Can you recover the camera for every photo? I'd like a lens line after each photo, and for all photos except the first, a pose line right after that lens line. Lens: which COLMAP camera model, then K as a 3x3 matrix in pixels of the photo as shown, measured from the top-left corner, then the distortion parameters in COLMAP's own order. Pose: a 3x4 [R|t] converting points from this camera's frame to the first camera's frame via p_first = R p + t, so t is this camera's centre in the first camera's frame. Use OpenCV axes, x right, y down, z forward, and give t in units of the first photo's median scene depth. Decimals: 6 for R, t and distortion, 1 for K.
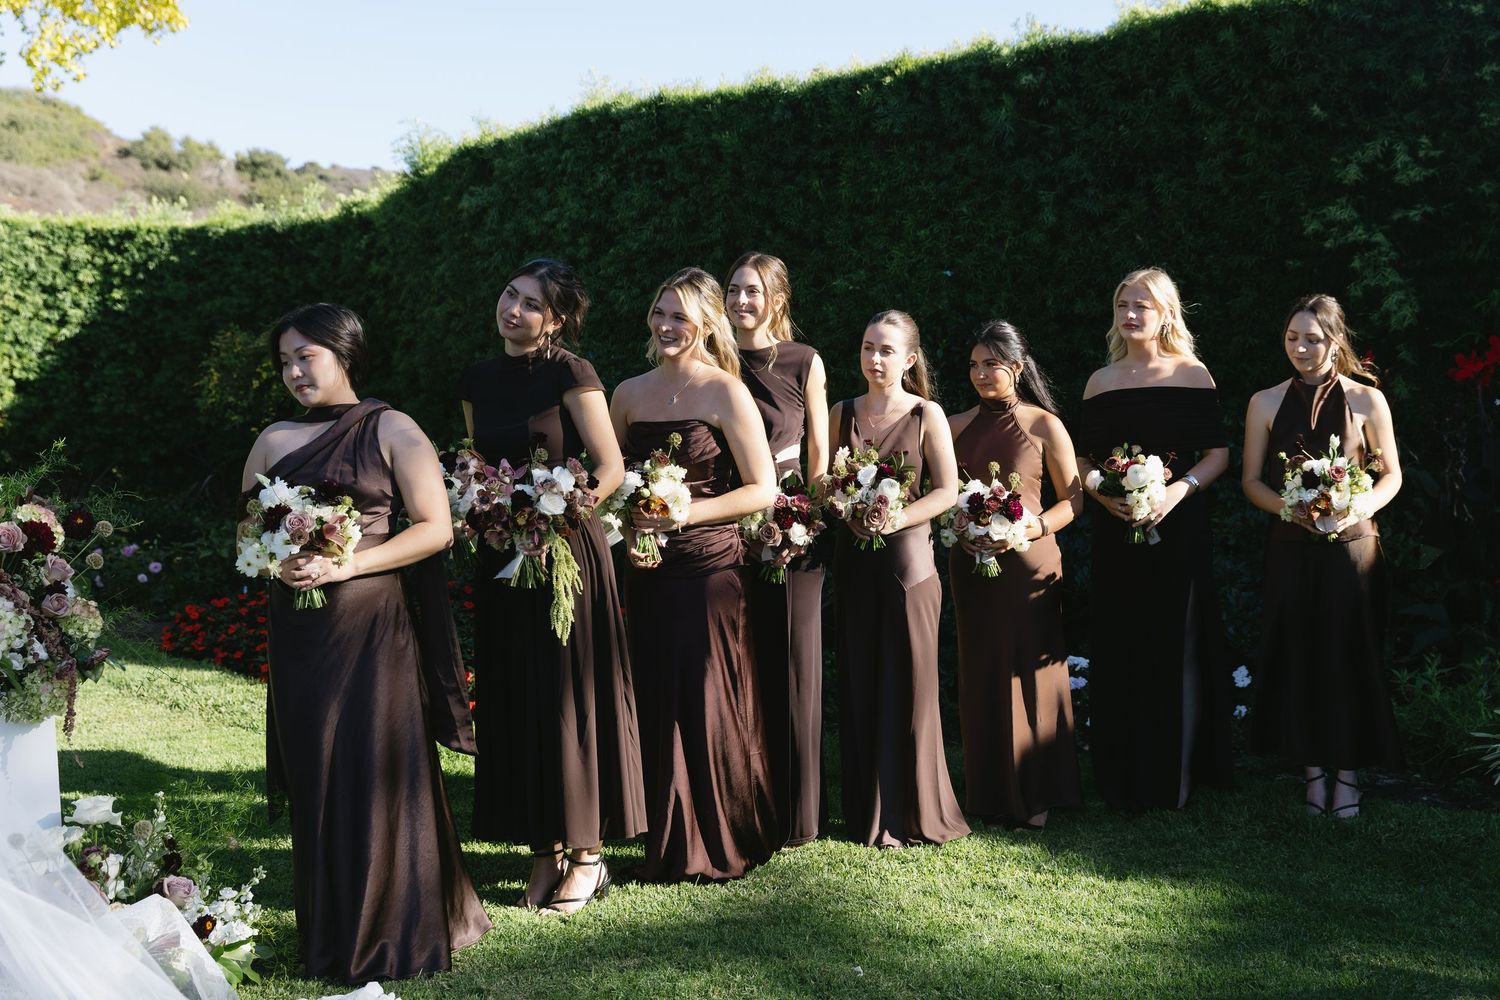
lens RADIAL K [[1700.7, 0, 750.0], [0, 1700.7, 500.0], [0, 0, 1]] dist [0.003151, 0.008295]
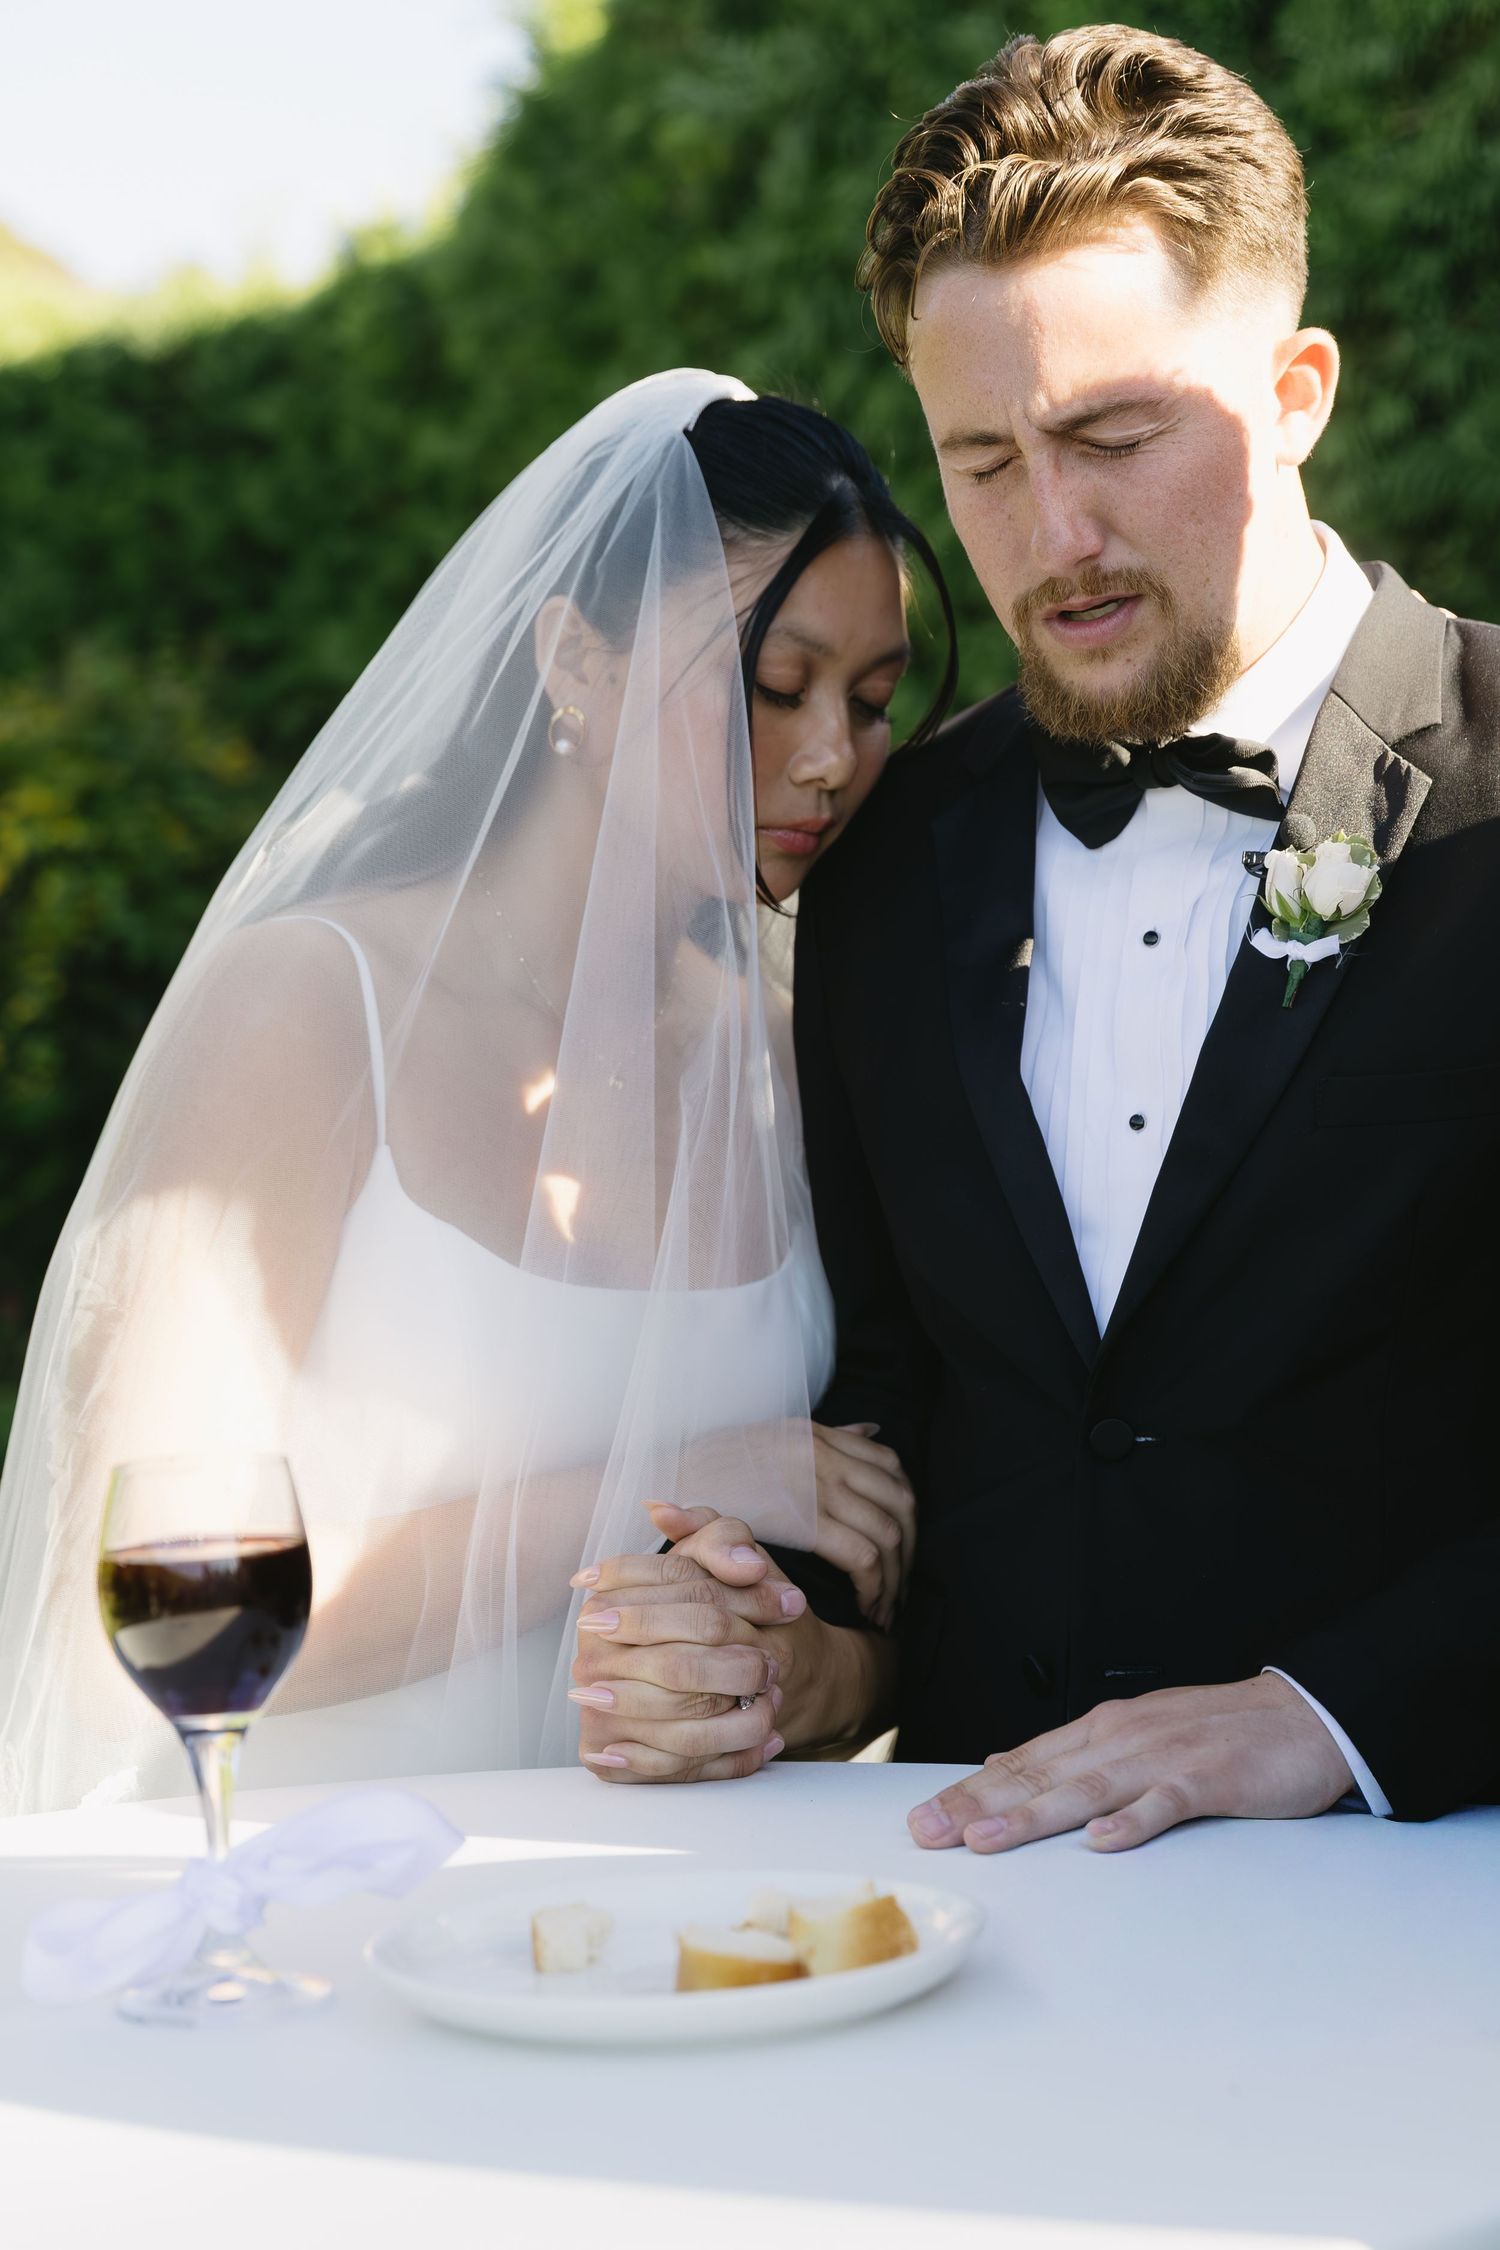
lens RADIAL K [[4387.0, 0, 750.0], [0, 4387.0, 1125.0], [0, 0, 1]] dist [-0.014386, -0.097355]
pose [[0.978300, -0.006202, -0.207099, -0.029702], [0.004448, 0.999950, -0.008934, -0.025338], [0.207144, 0.007819, 0.978279, 0.406170]]
